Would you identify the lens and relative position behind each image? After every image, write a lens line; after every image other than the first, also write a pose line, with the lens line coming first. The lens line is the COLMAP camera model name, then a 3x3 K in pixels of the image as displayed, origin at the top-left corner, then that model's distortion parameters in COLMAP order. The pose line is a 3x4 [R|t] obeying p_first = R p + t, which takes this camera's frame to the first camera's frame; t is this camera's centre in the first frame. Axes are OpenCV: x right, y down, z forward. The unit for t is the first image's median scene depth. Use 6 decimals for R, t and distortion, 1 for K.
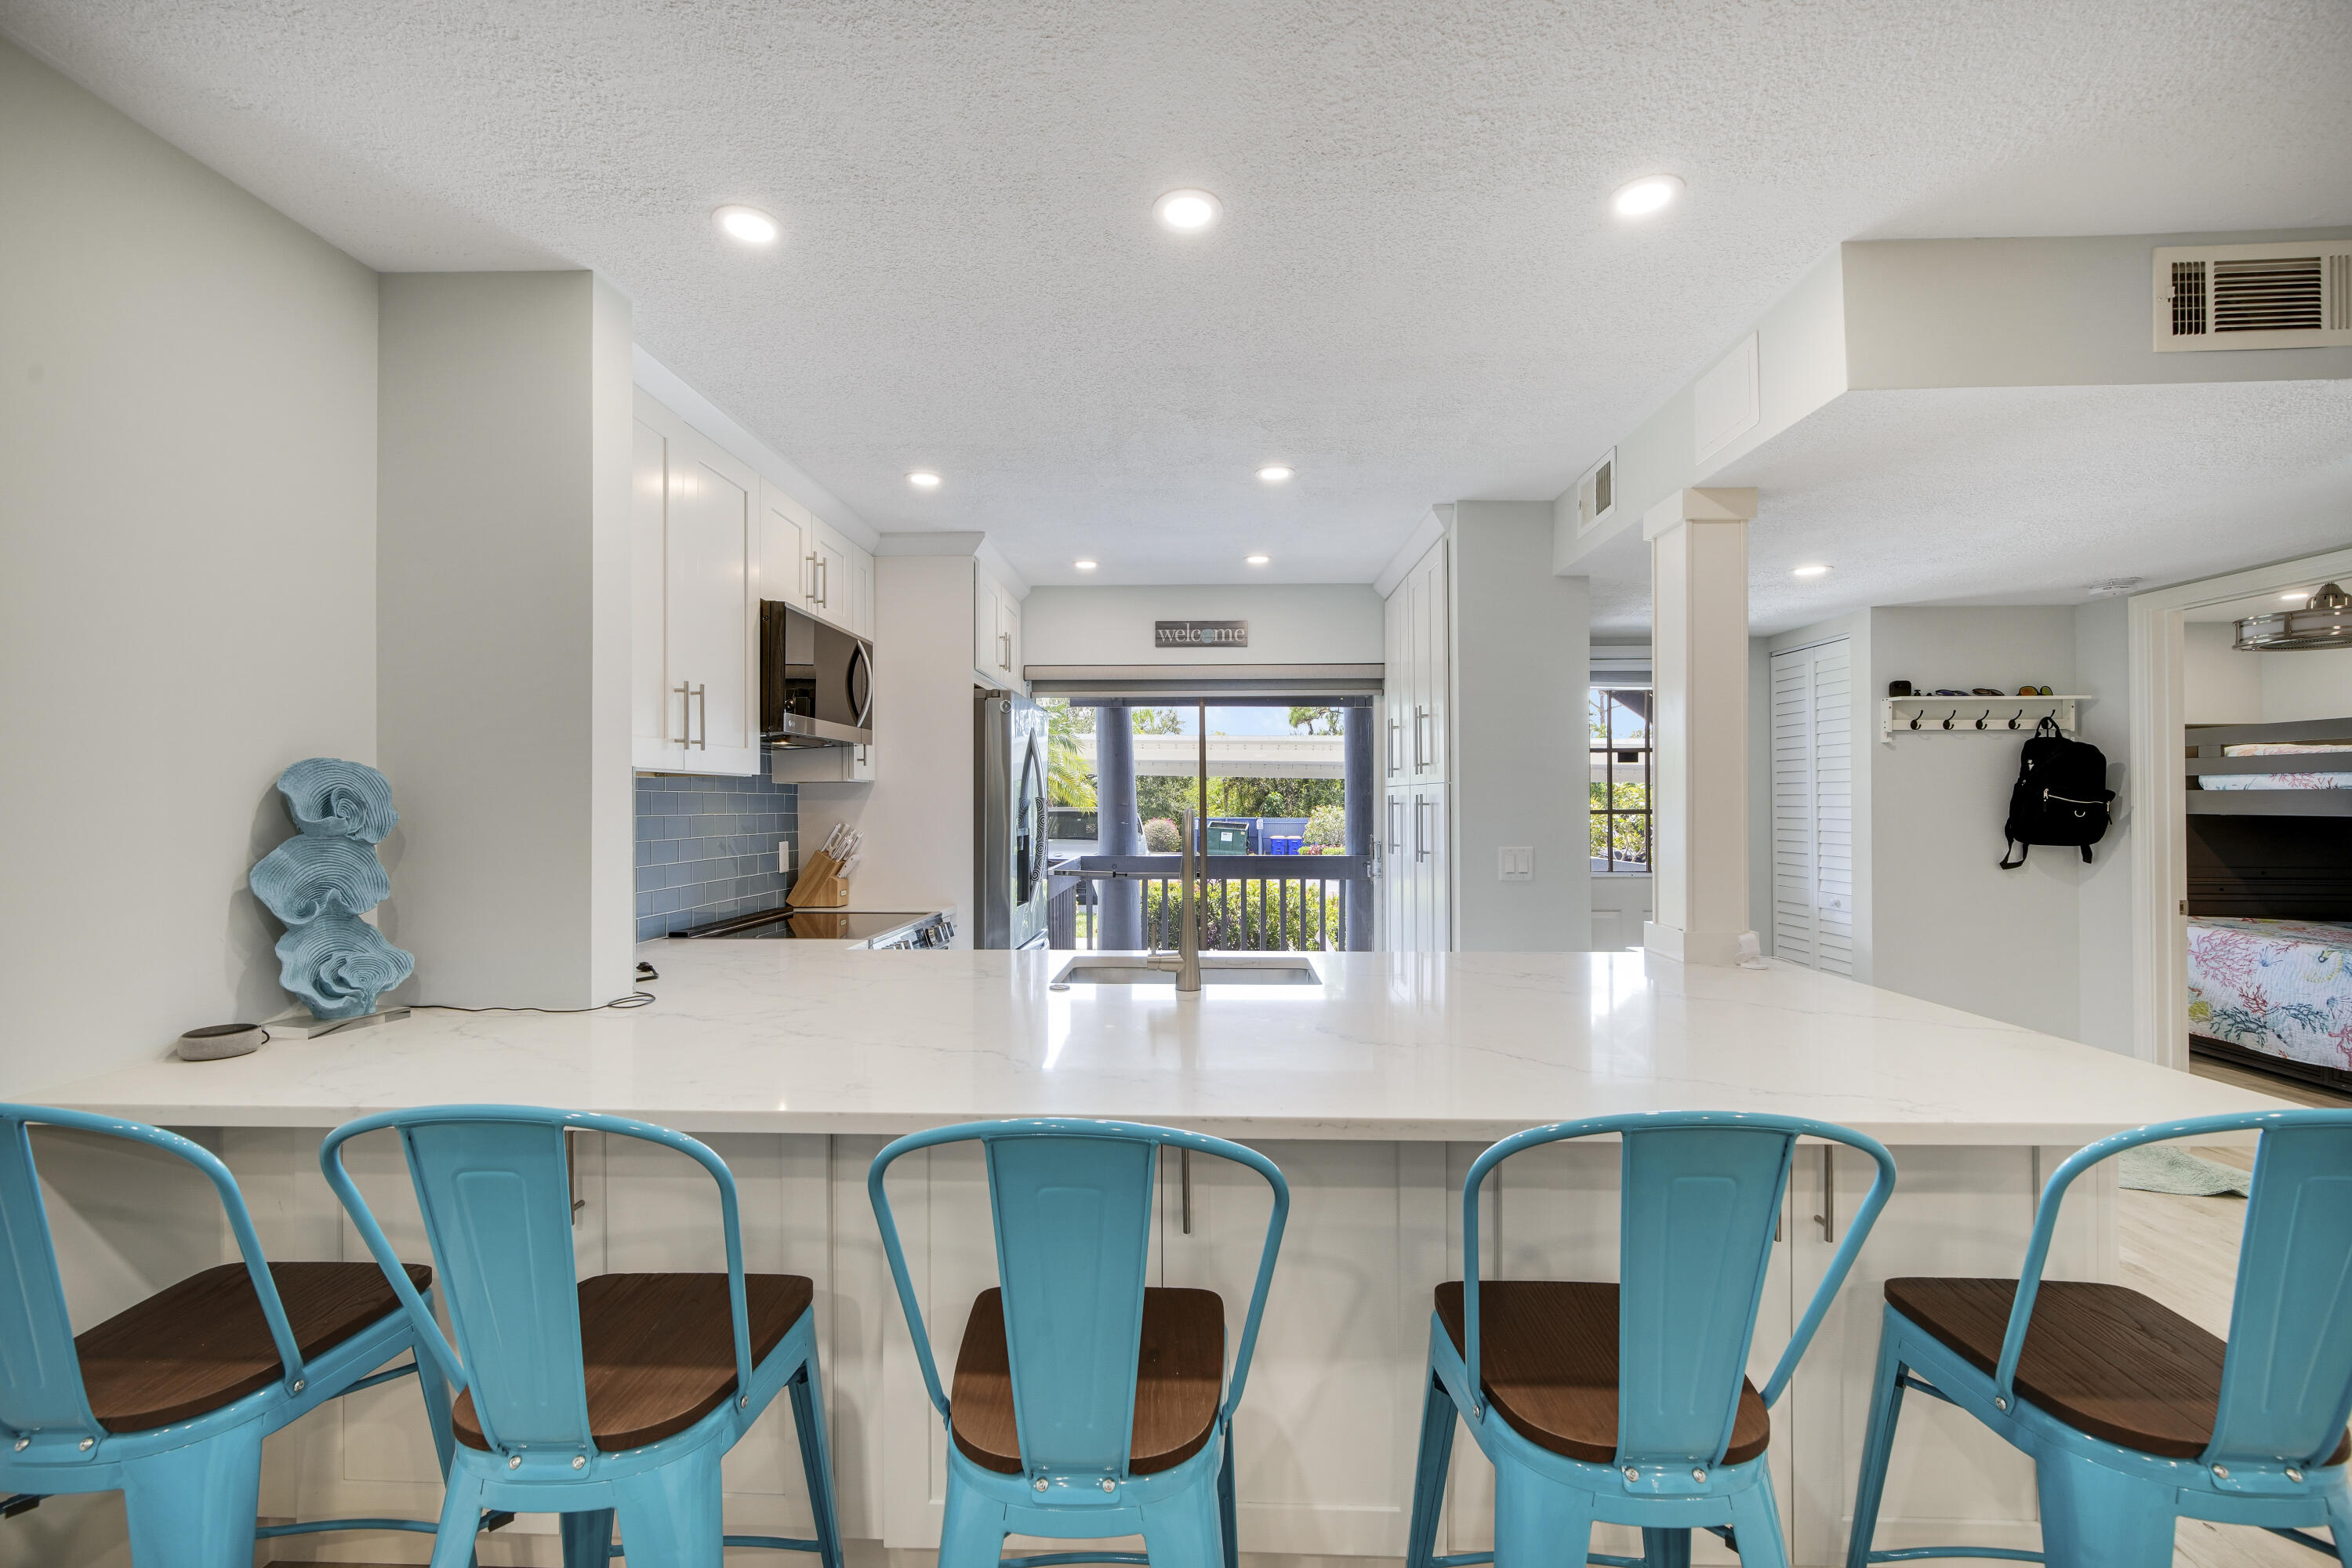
lens RADIAL K [[970.6, 0, 1168.6], [0, 970.6, 800.1], [0, 0, 1]] dist [-0.003835, 0.001061]
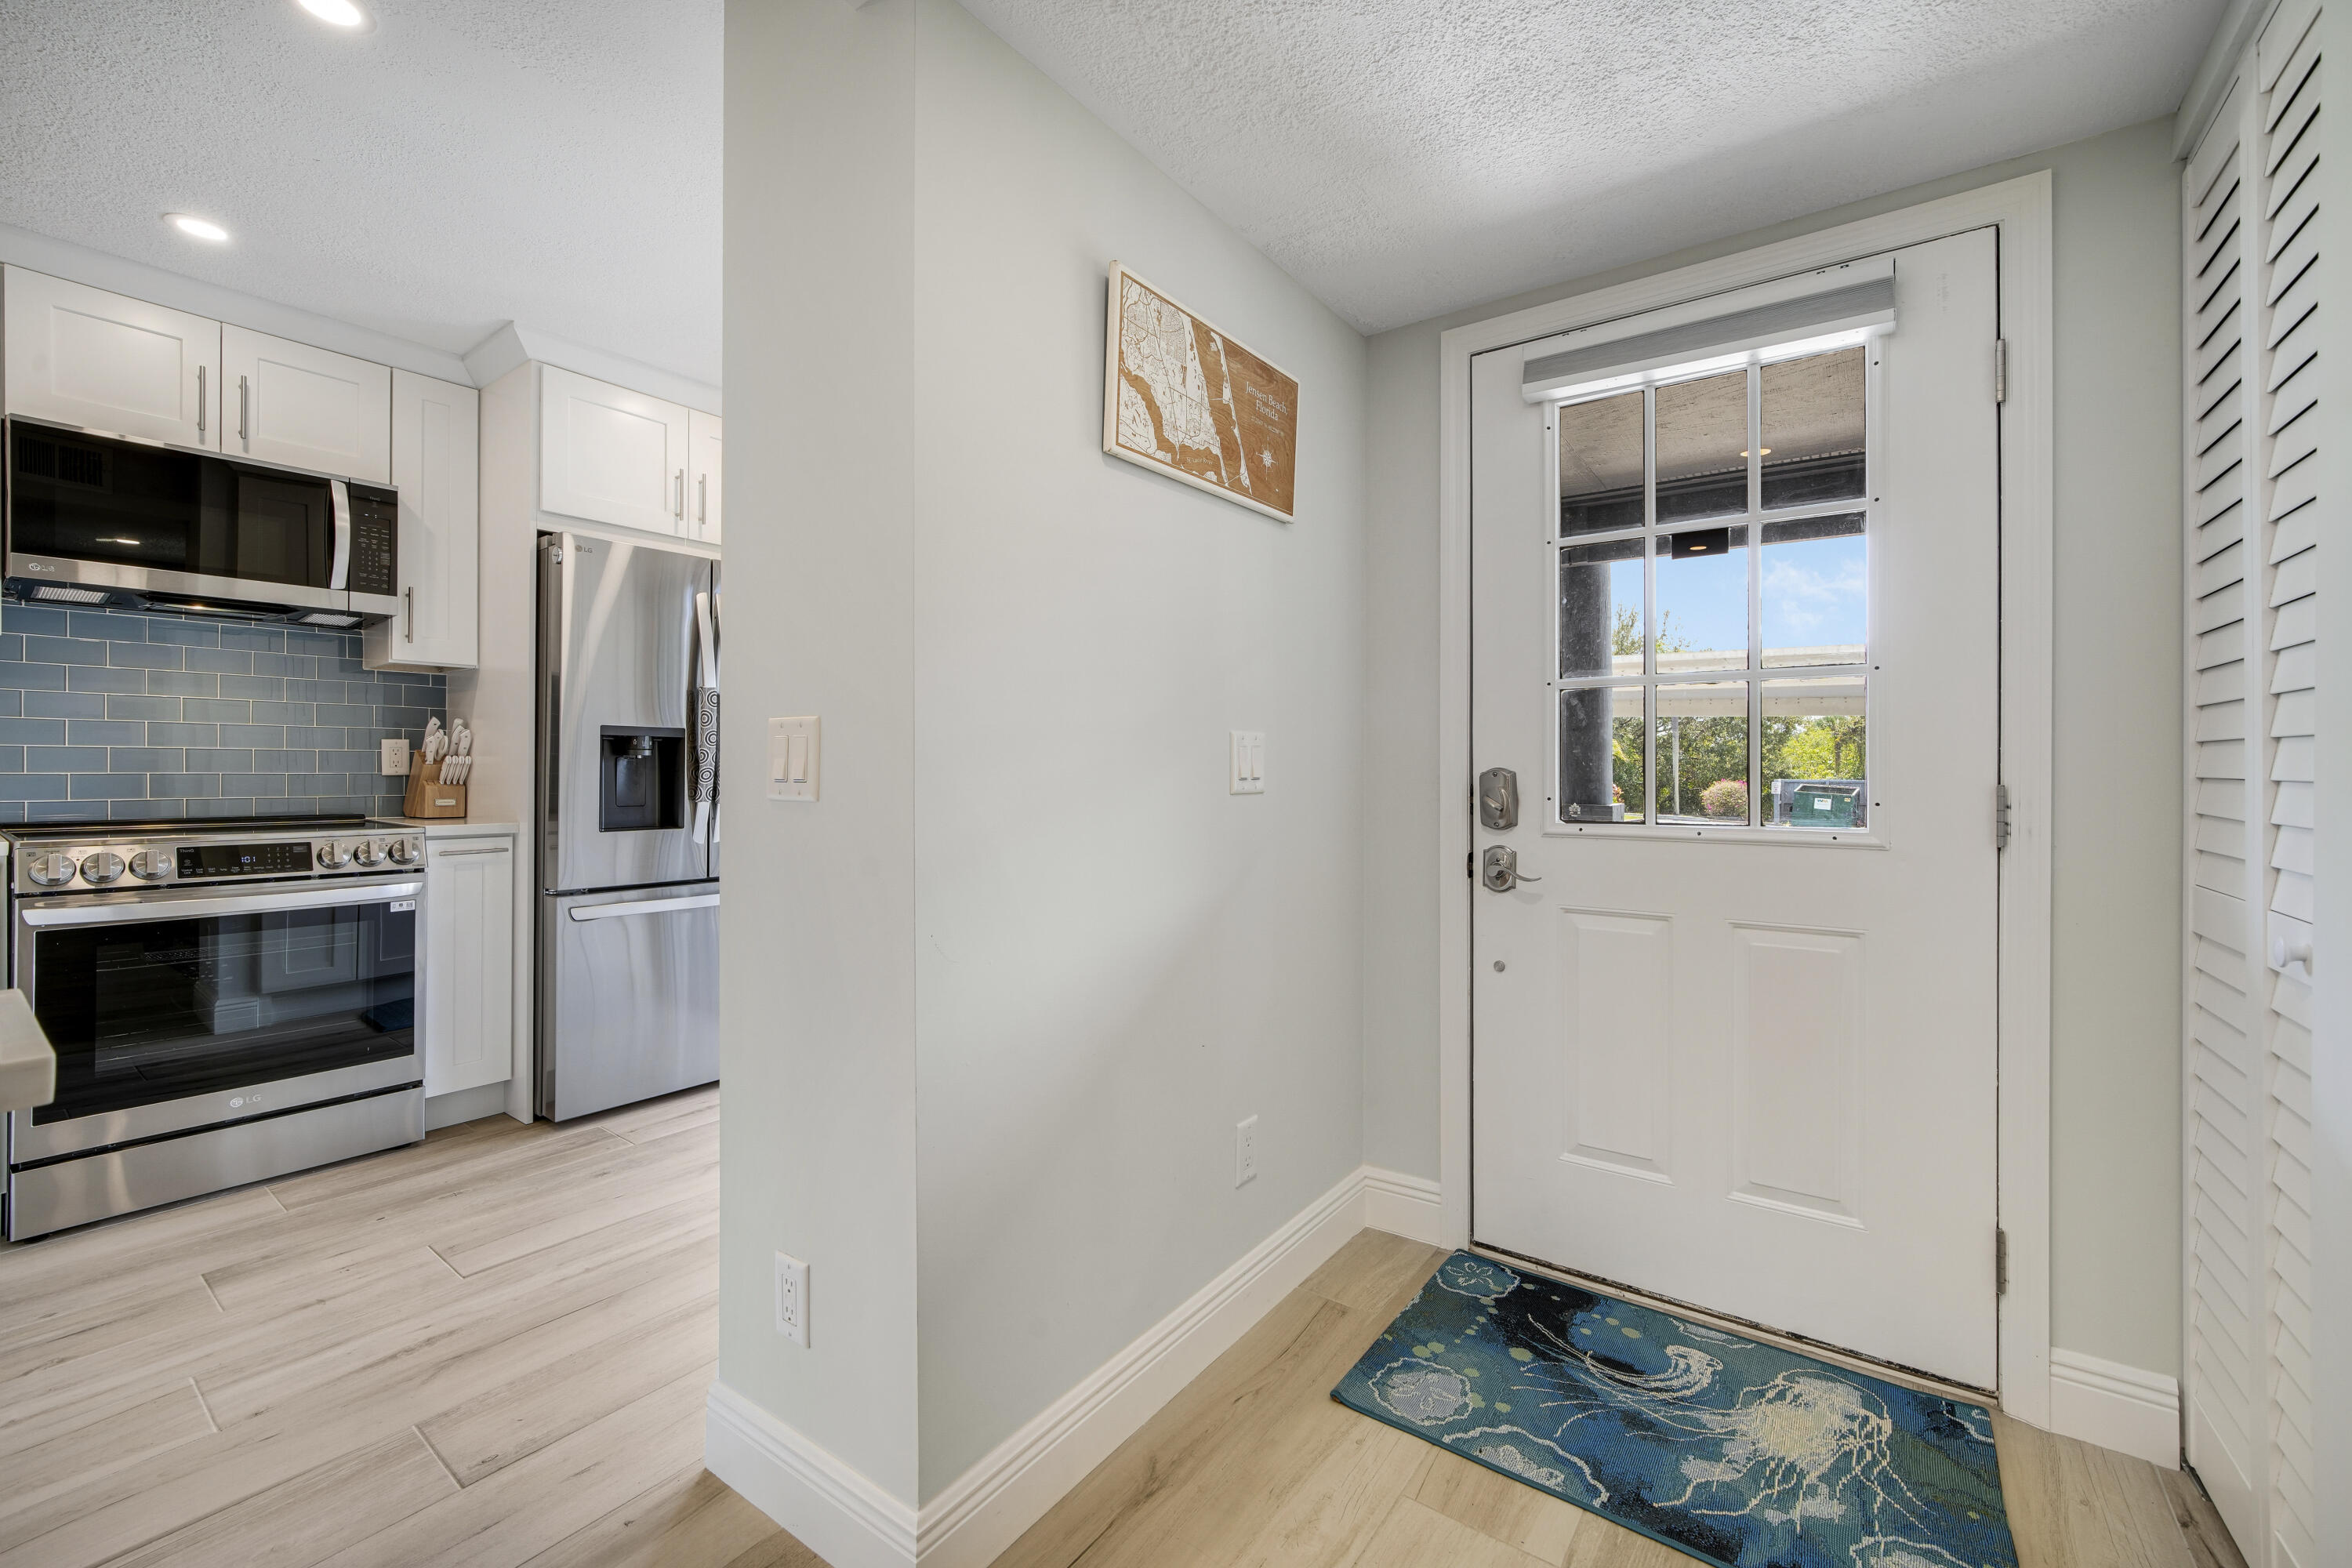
lens RADIAL K [[970.6, 0, 1184.2], [0, 970.6, 772.0], [0, 0, 1]] dist [-0.003835, 0.001061]
pose [[0.823995, 0.008084, -0.566540, 0.650392], [-0.003783, 0.999954, 0.008766, 0.060174], [0.566585, -0.005080, 0.823988, 0.671131]]
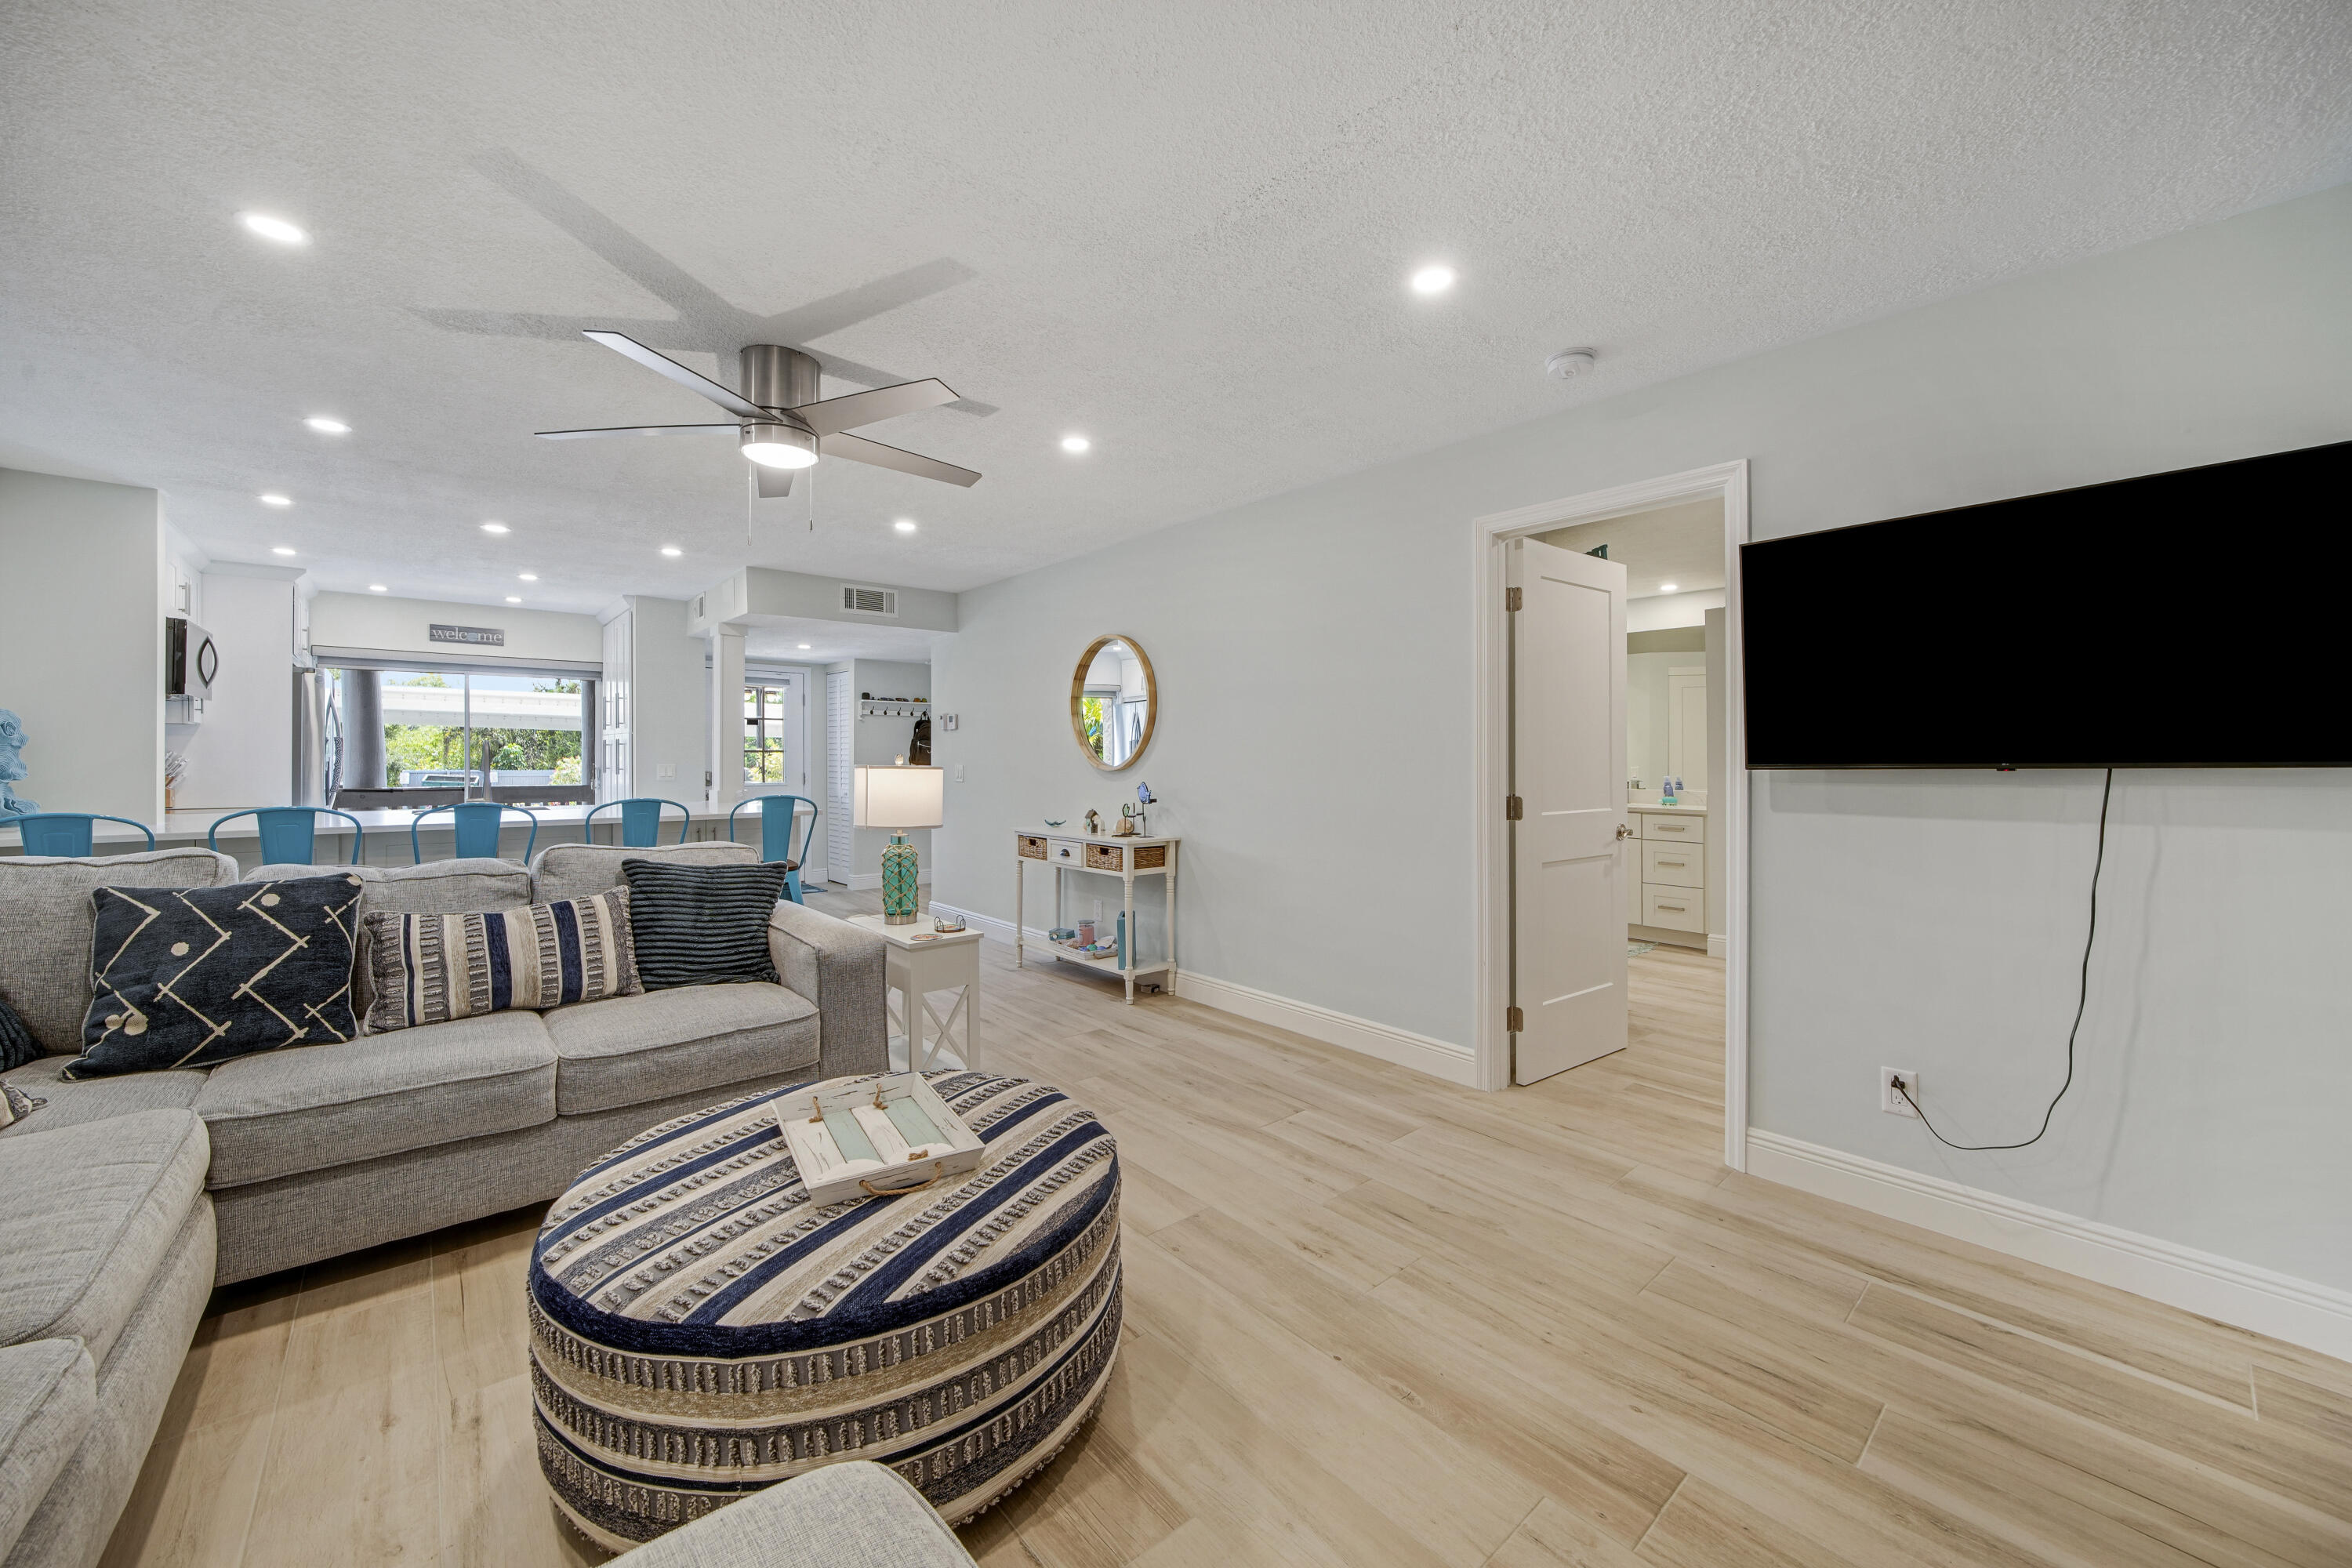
lens RADIAL K [[892.1, 0, 1174.6], [0, 892.1, 764.8], [0, 0, 1]] dist [-0.011553, -0.000345]
pose [[0.730196, -0.000426, 0.683238, -0.134596], [-0.006238, 0.999954, 0.007290, 0.024928], [-0.683209, -0.009585, 0.730160, -1.016835]]
